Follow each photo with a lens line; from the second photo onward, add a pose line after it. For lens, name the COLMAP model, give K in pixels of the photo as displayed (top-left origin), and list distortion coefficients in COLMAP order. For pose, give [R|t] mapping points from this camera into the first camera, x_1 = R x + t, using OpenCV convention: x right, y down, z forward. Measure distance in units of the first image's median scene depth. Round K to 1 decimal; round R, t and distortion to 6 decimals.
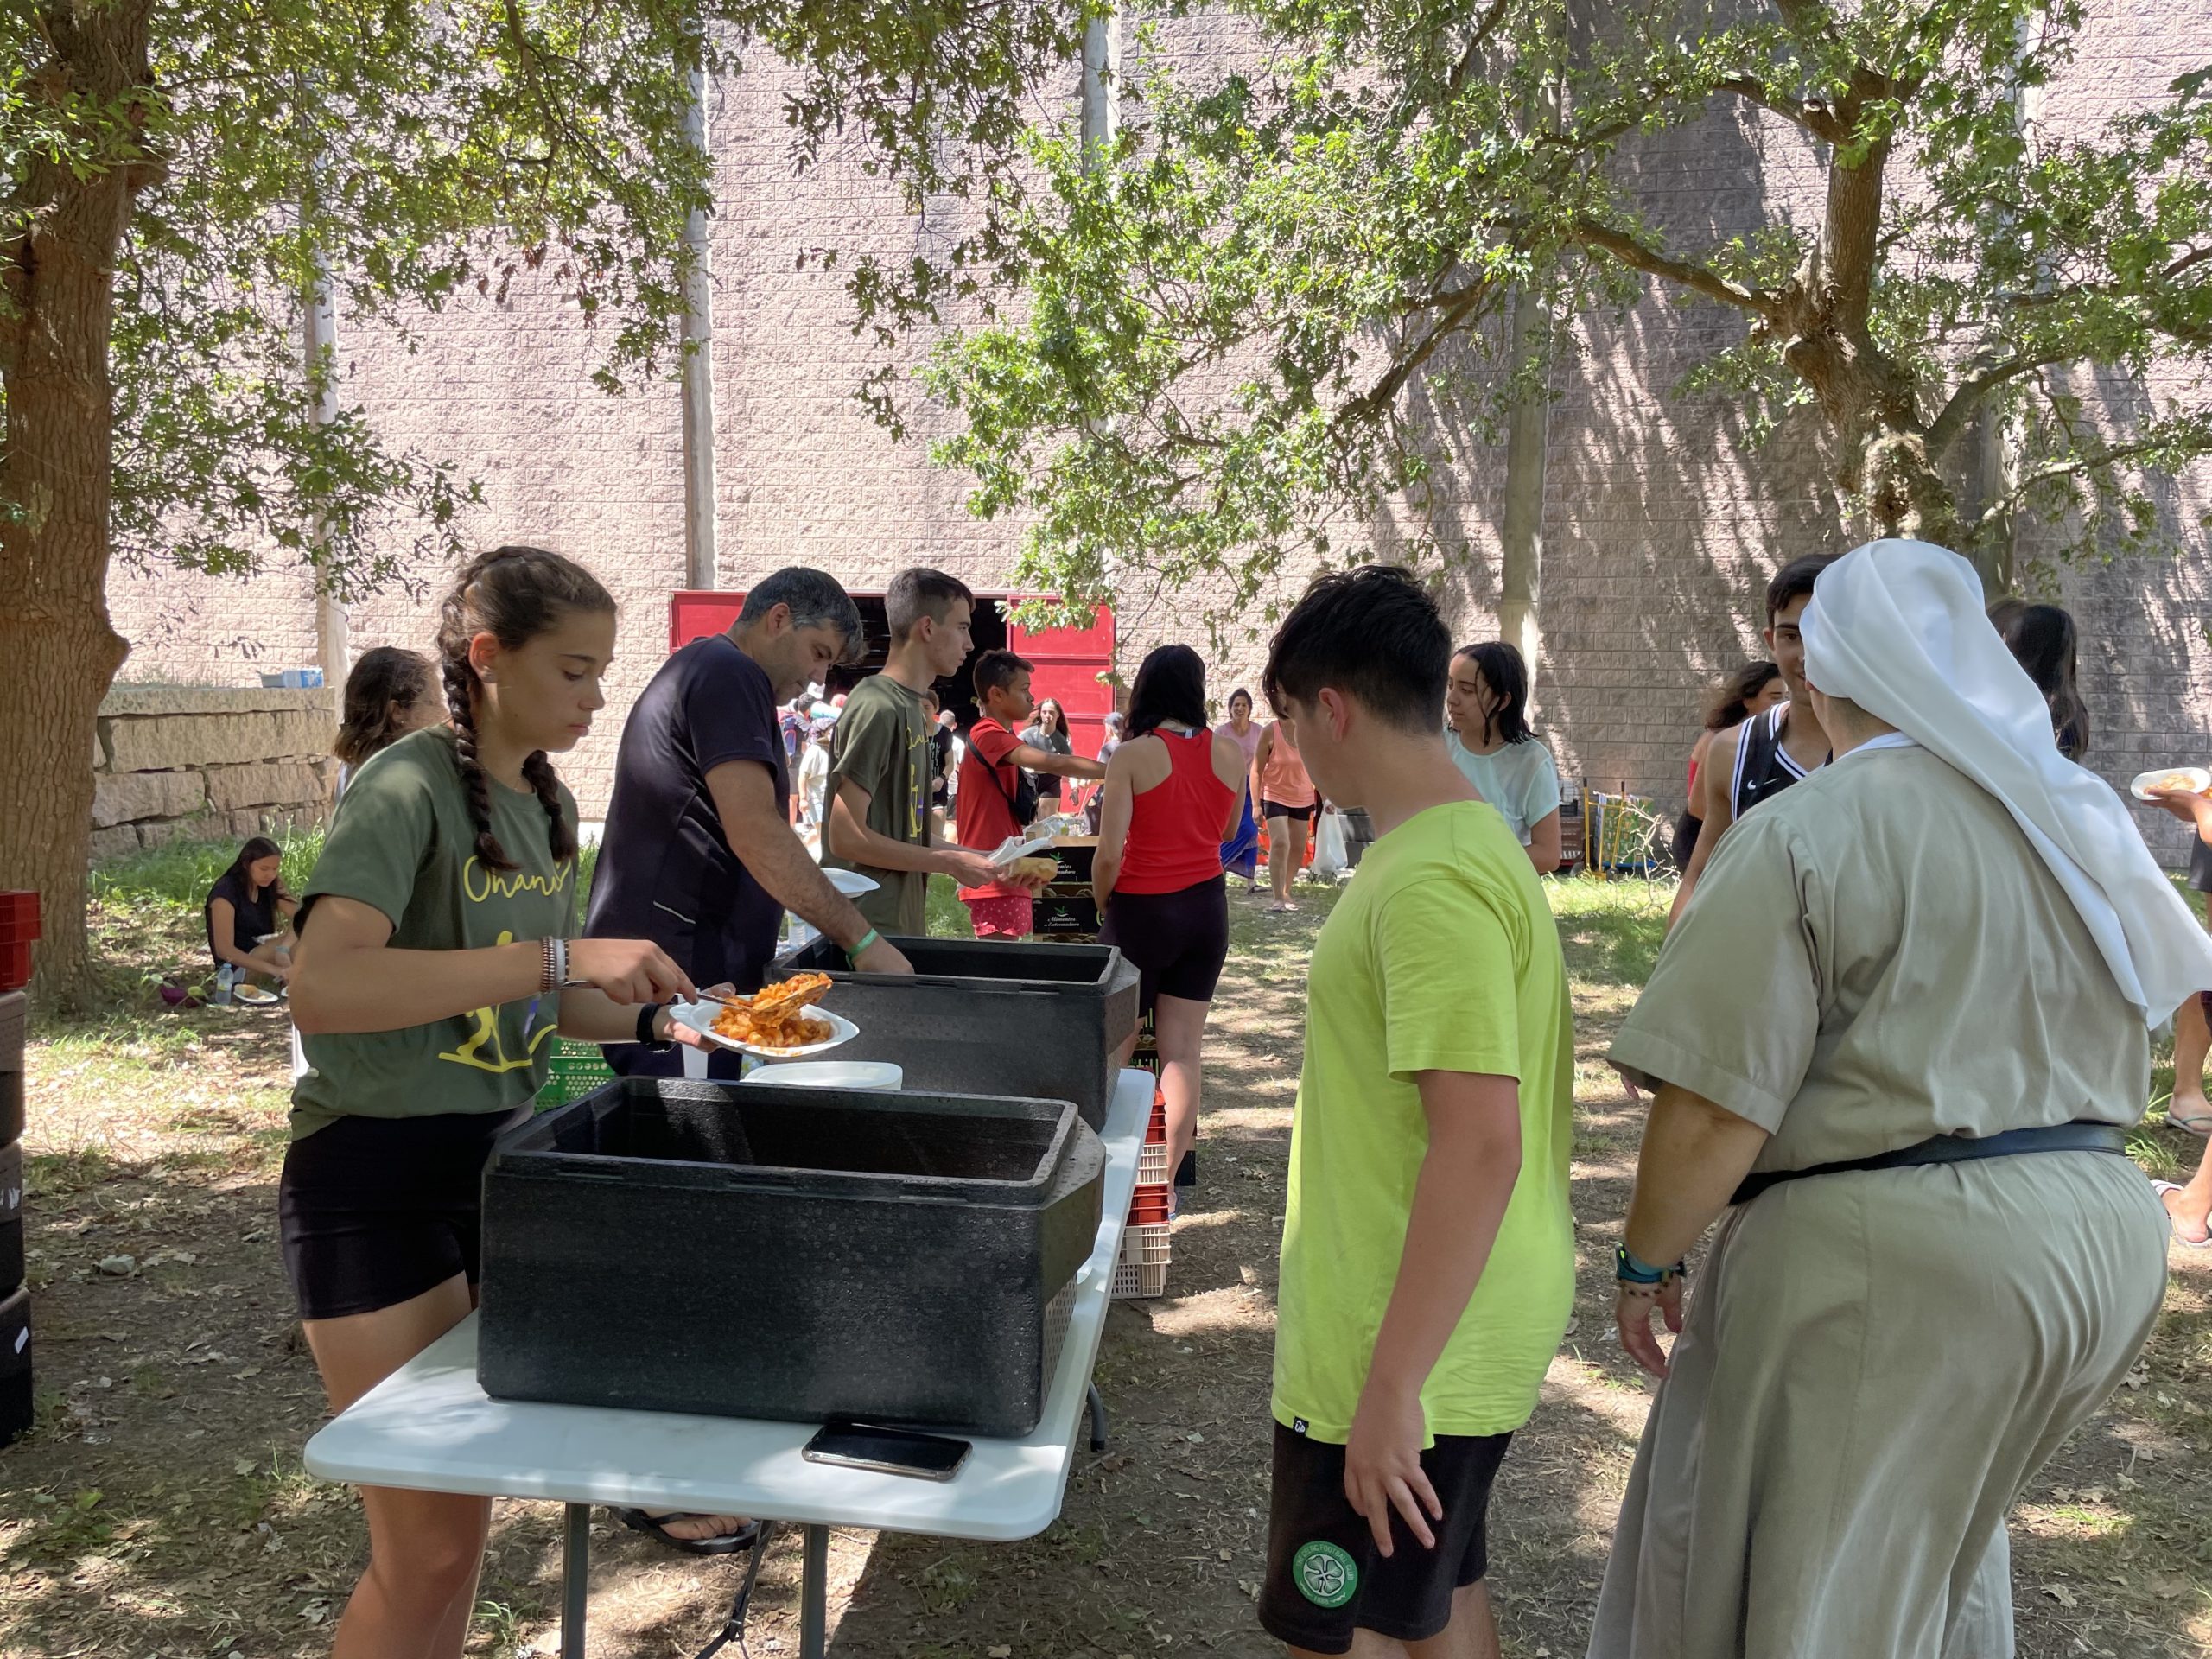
lens RADIAL K [[1634.4, 0, 1094.5], [0, 1634.4, 833.8], [0, 0, 1]] dist [0.068355, -0.059596]
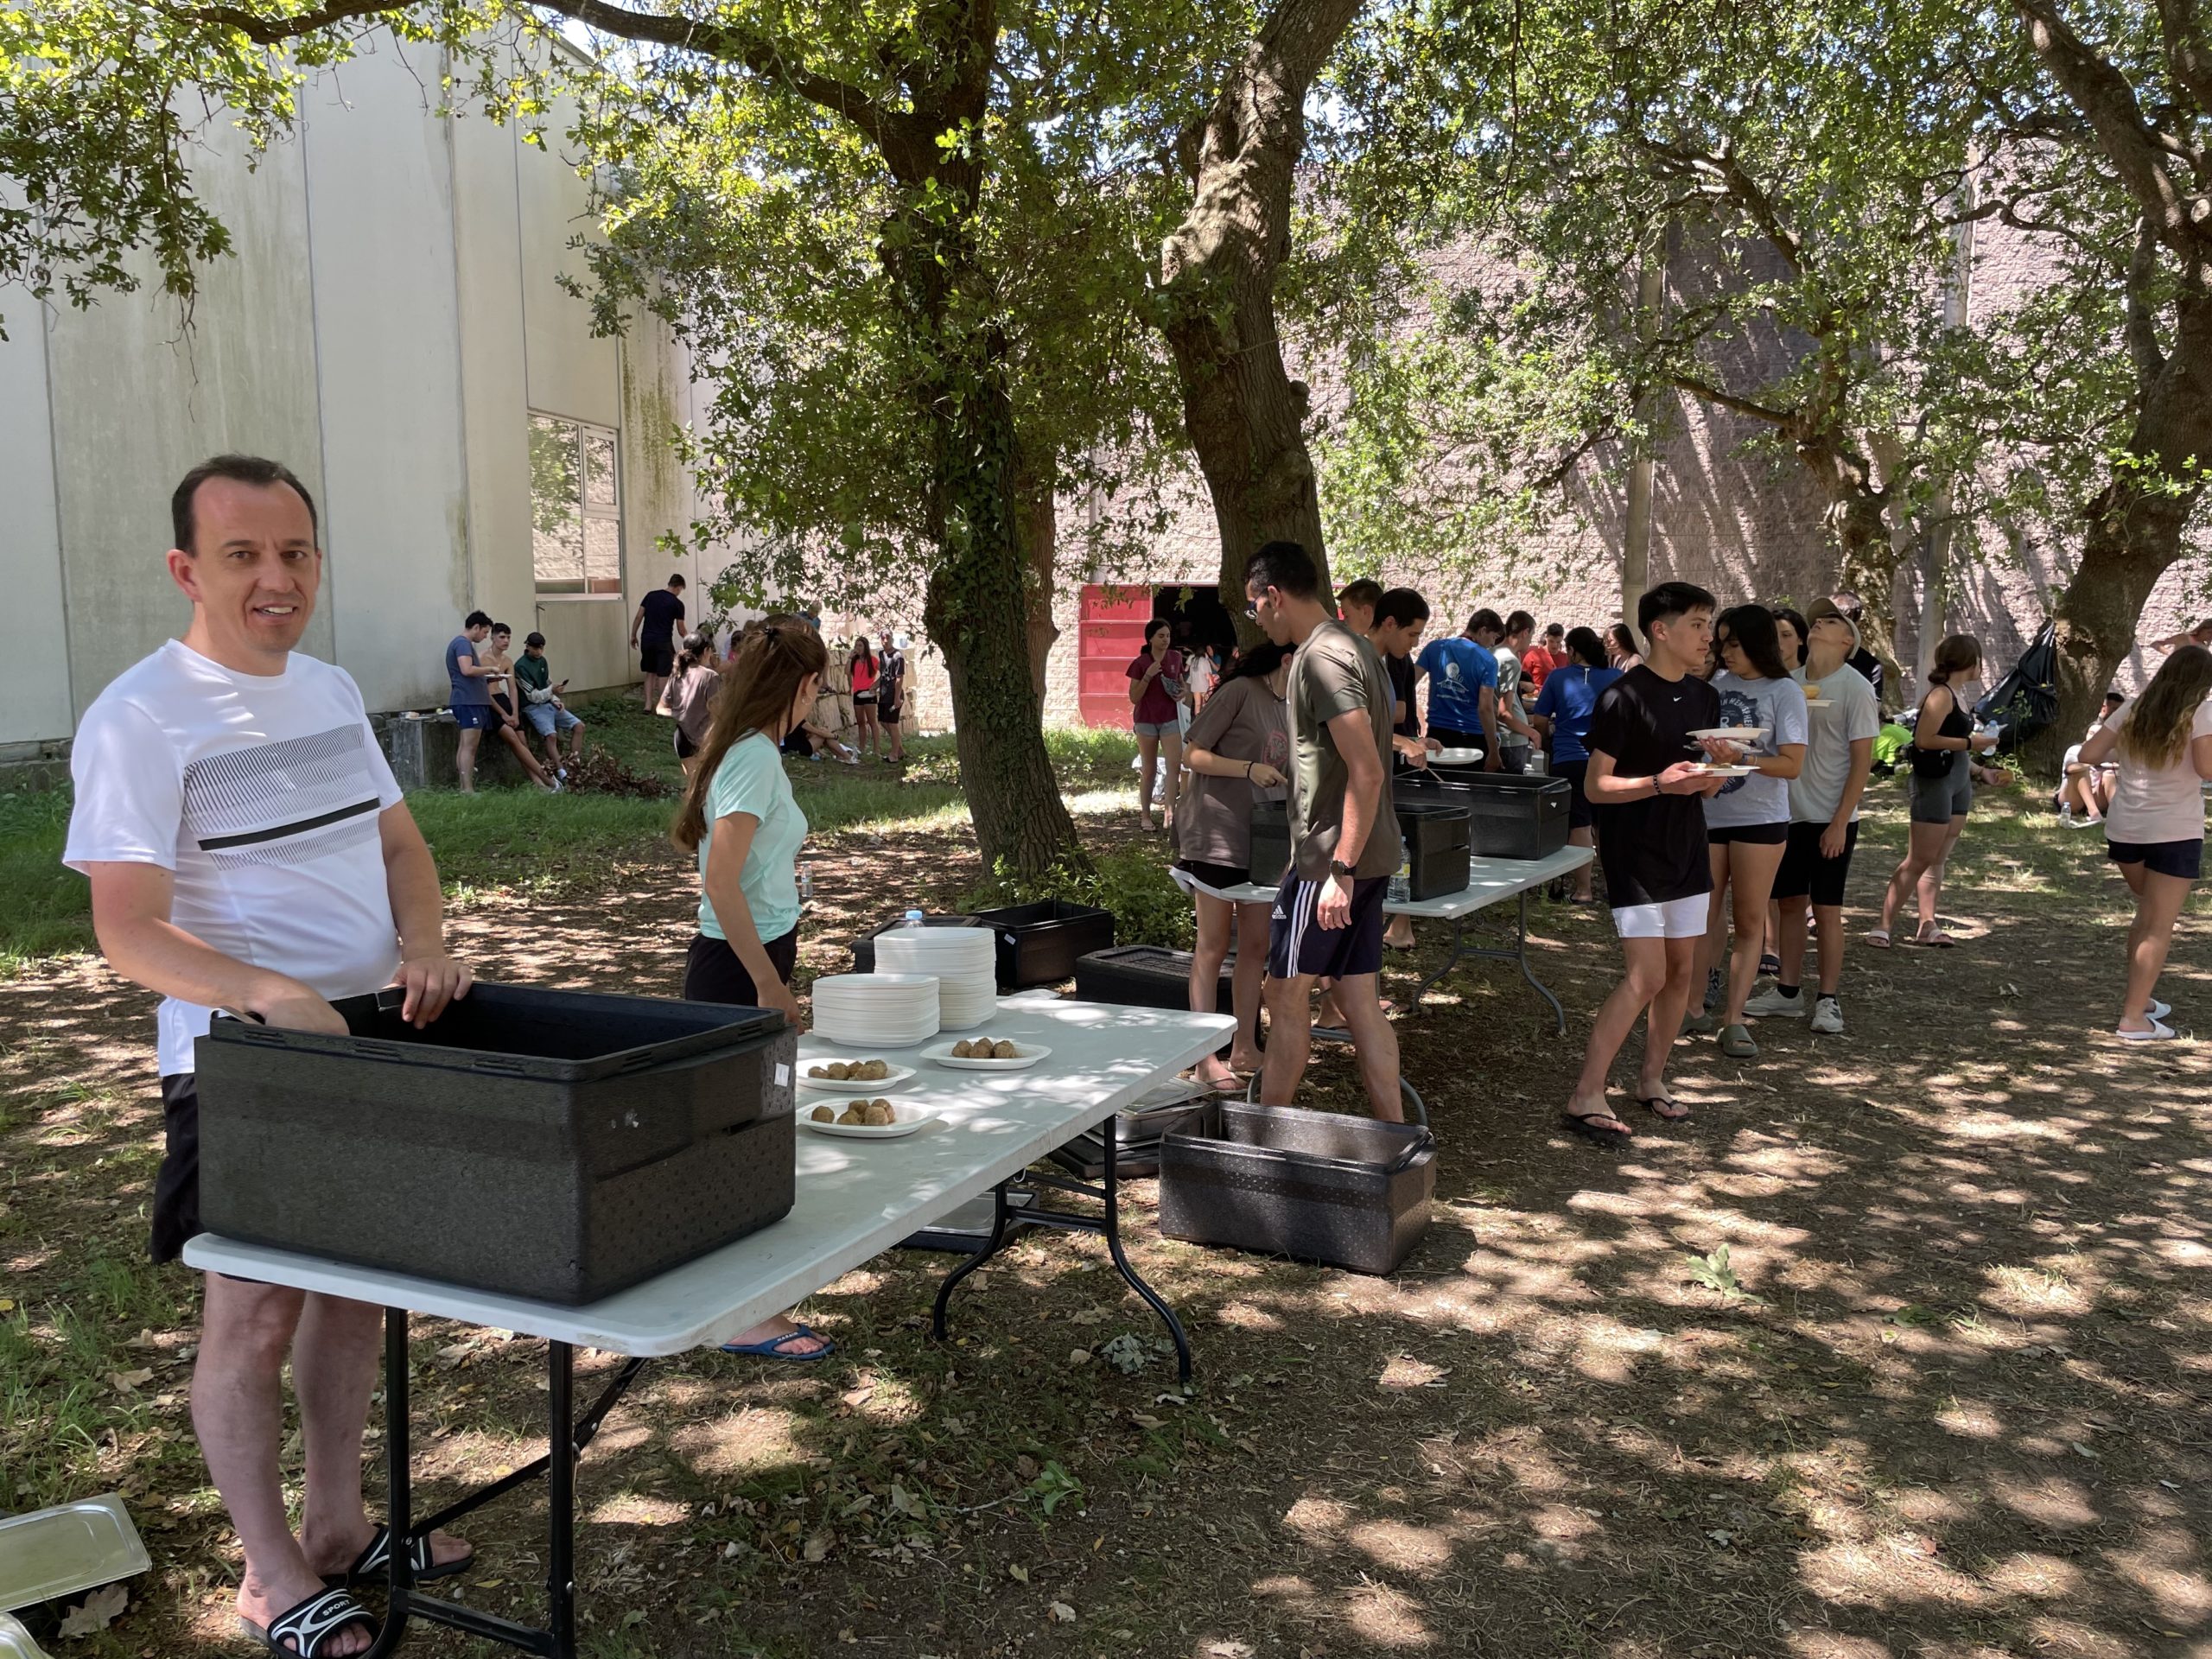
lens RADIAL K [[1634.4, 0, 1094.5], [0, 1634.4, 833.8], [0, 0, 1]] dist [0.068355, -0.059596]
pose [[0.999076, -0.007550, -0.042306, -0.256677], [0.008845, 0.999495, 0.030511, 0.062042], [0.042054, -0.030857, 0.998639, -0.807024]]
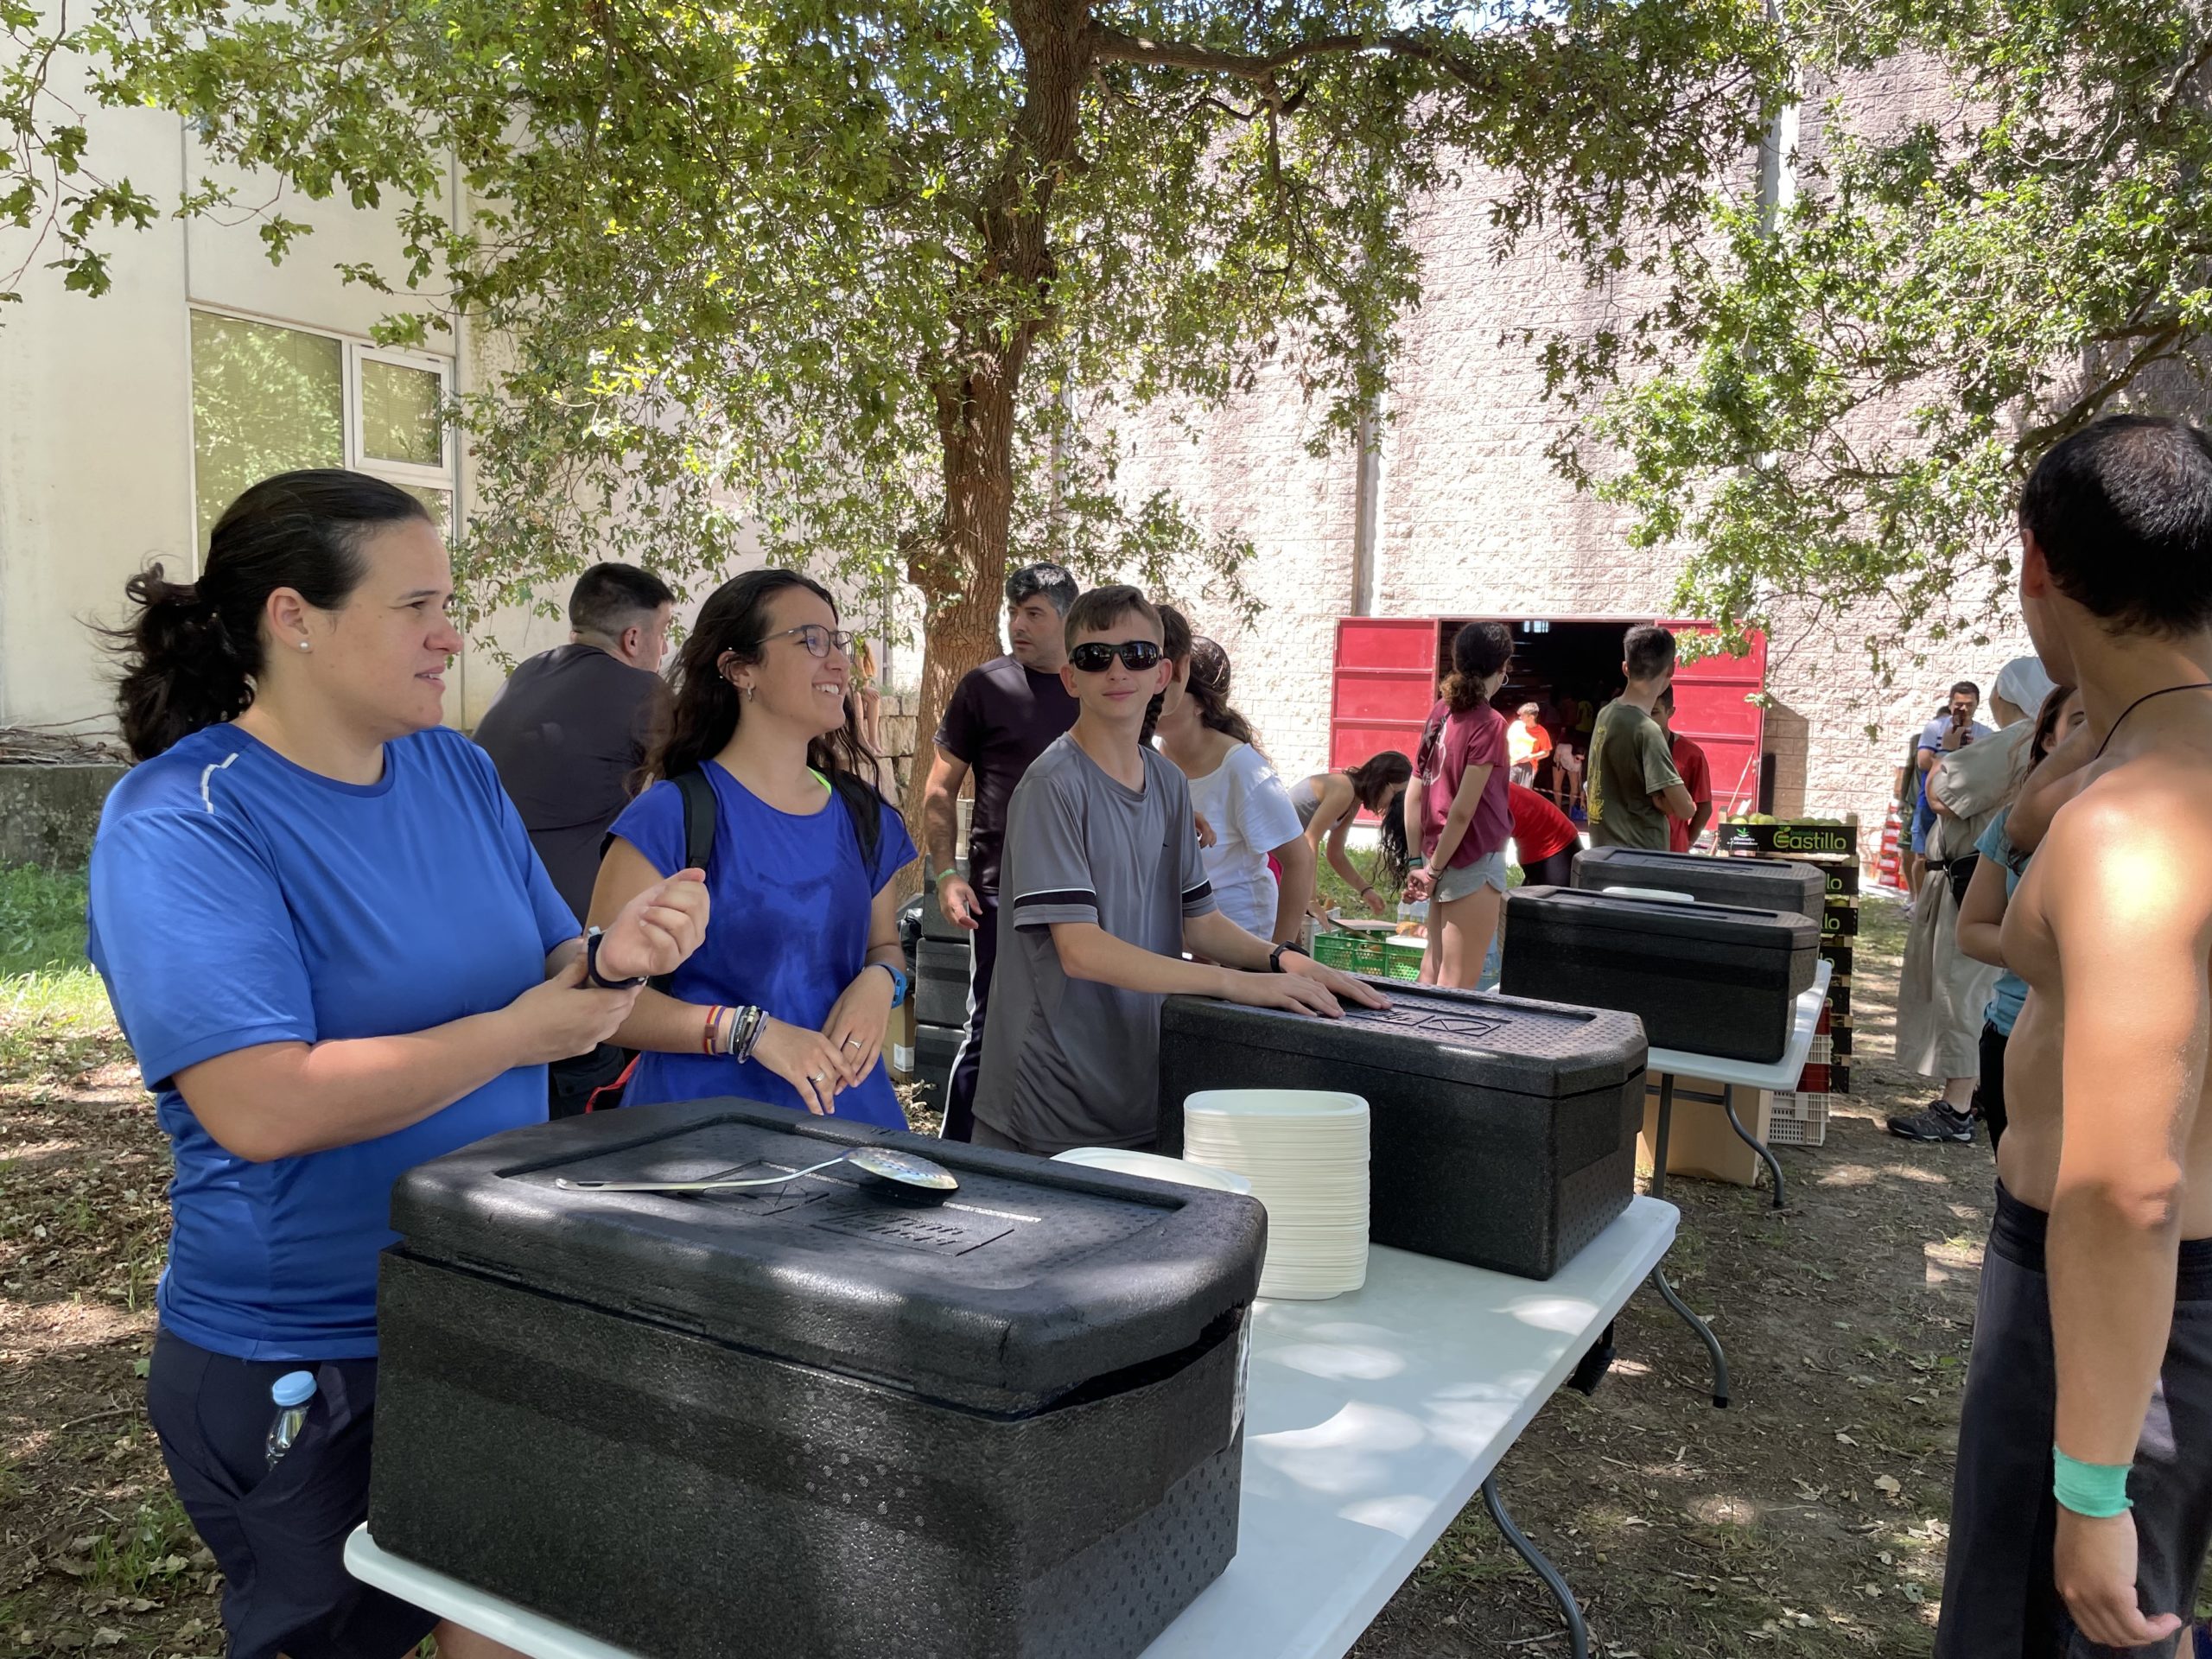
lens RADIAL K [[1634.4, 0, 1094.5], [0, 1634.4, 833.8], [0, 0, 1]] dist [0.068355, -0.059596]
pose [[0.934410, 0.043922, -0.353480, -0.013982], [-0.047908, 0.998849, -0.002531, 0.017701], [0.352962, 0.019300, 0.935439, -0.167844]]
